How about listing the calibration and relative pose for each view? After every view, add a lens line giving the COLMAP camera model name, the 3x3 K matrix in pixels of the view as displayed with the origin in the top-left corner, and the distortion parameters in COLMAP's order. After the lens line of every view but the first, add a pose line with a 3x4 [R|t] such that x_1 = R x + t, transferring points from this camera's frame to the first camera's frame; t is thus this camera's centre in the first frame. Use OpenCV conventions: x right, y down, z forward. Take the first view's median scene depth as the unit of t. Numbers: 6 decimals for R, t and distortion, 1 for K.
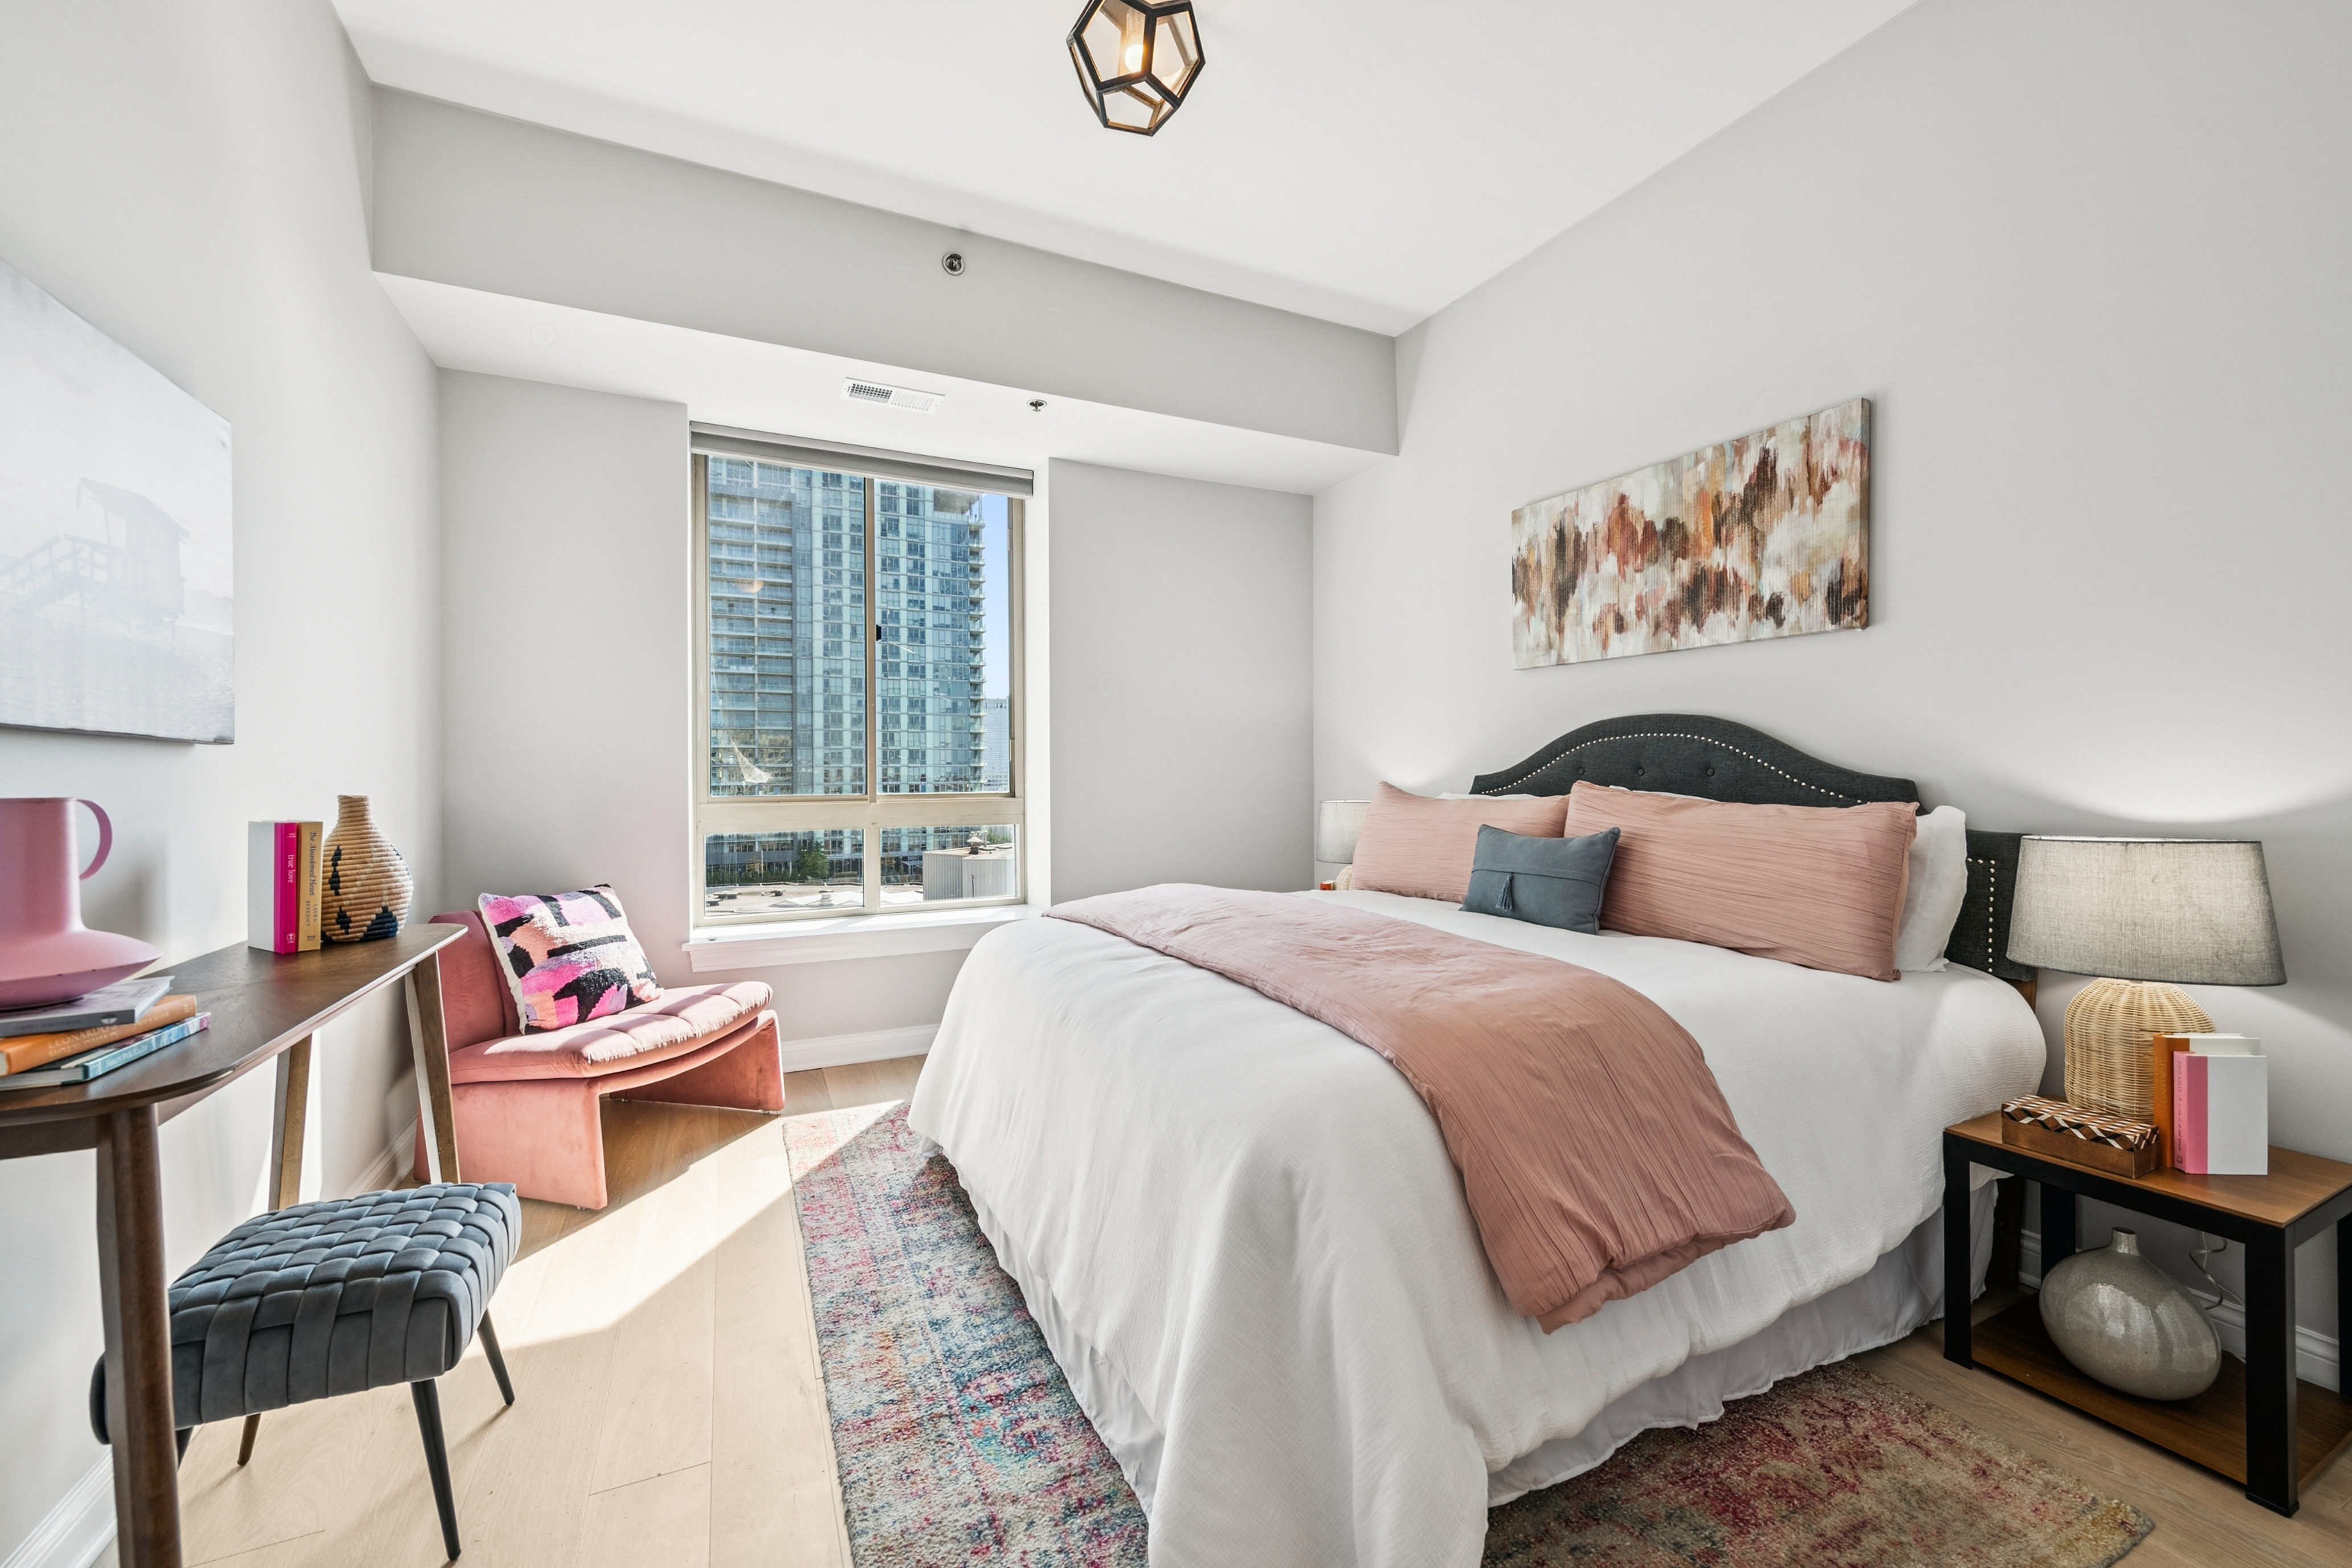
lens RADIAL K [[948.5, 0, 1199.6], [0, 948.5, 774.5], [0, 0, 1]] dist [0.004118, -0.000934]
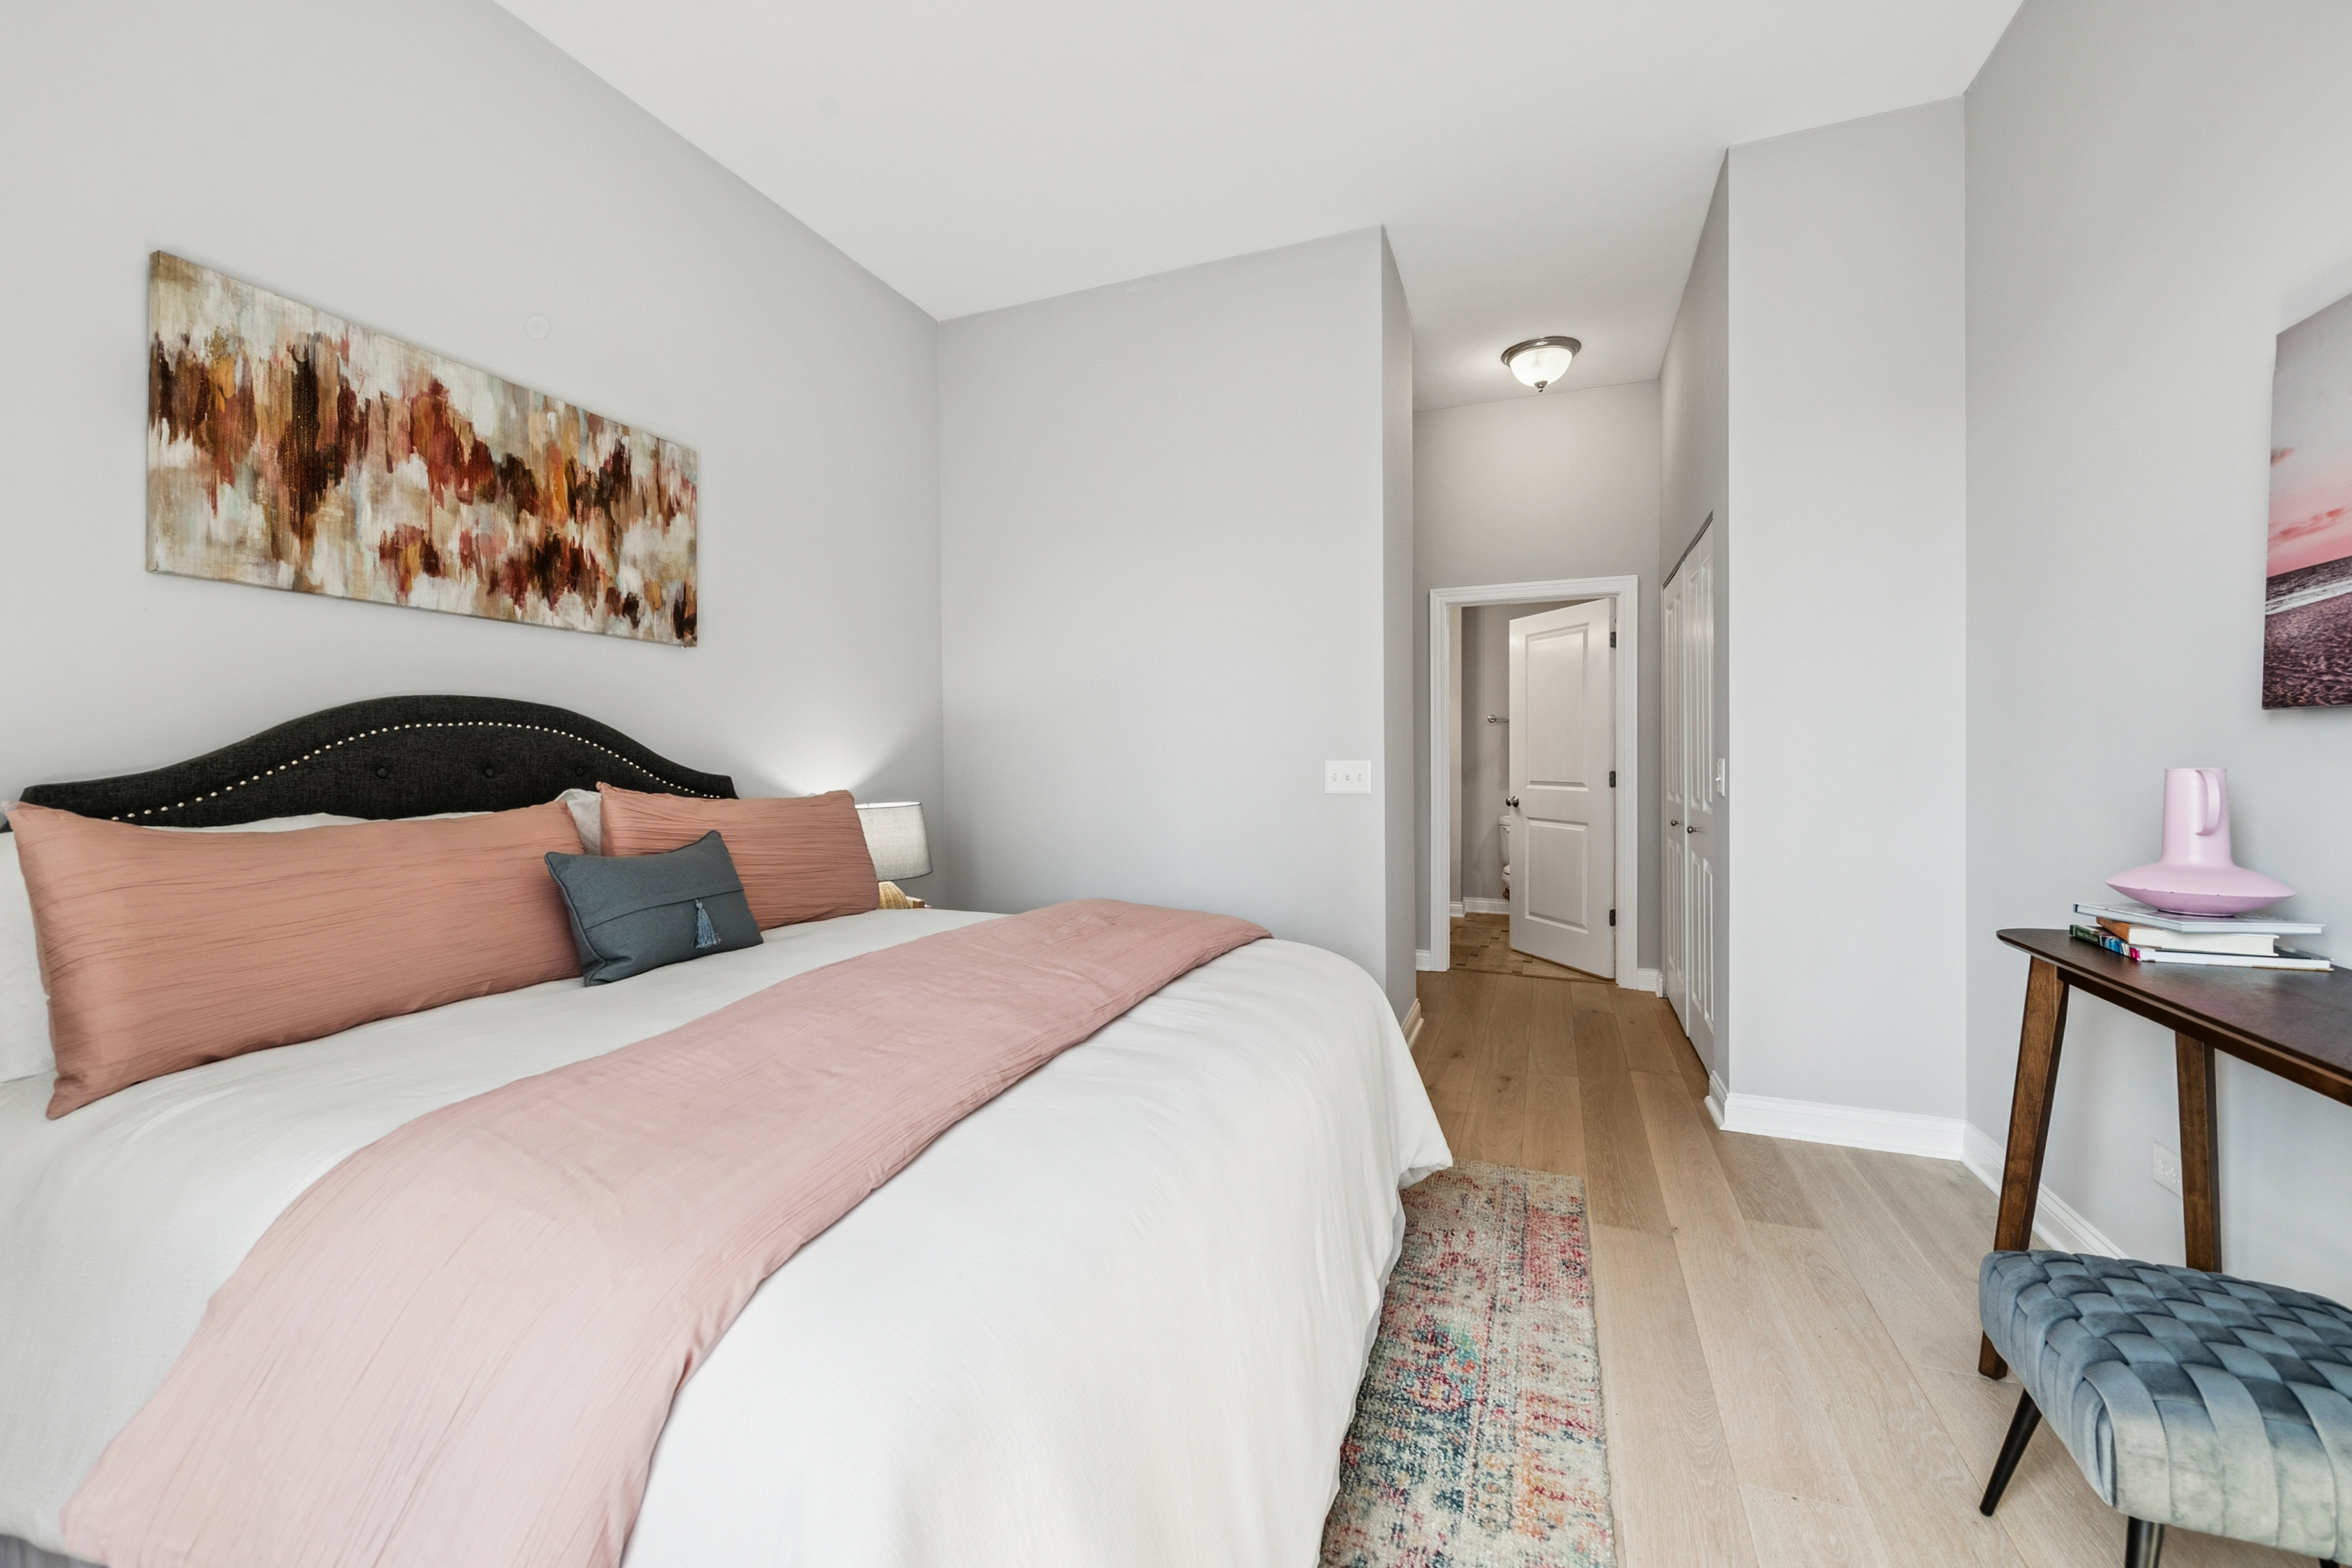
lens RADIAL K [[948.5, 0, 1162.0], [0, 948.5, 764.3], [0, 0, 1]] dist [0.004118, -0.000934]
pose [[-0.662957, 0.006415, 0.748630, -0.477959], [0.011094, 0.999938, 0.001256, -0.004500], [-0.748576, 0.009138, -0.662987, 1.153363]]
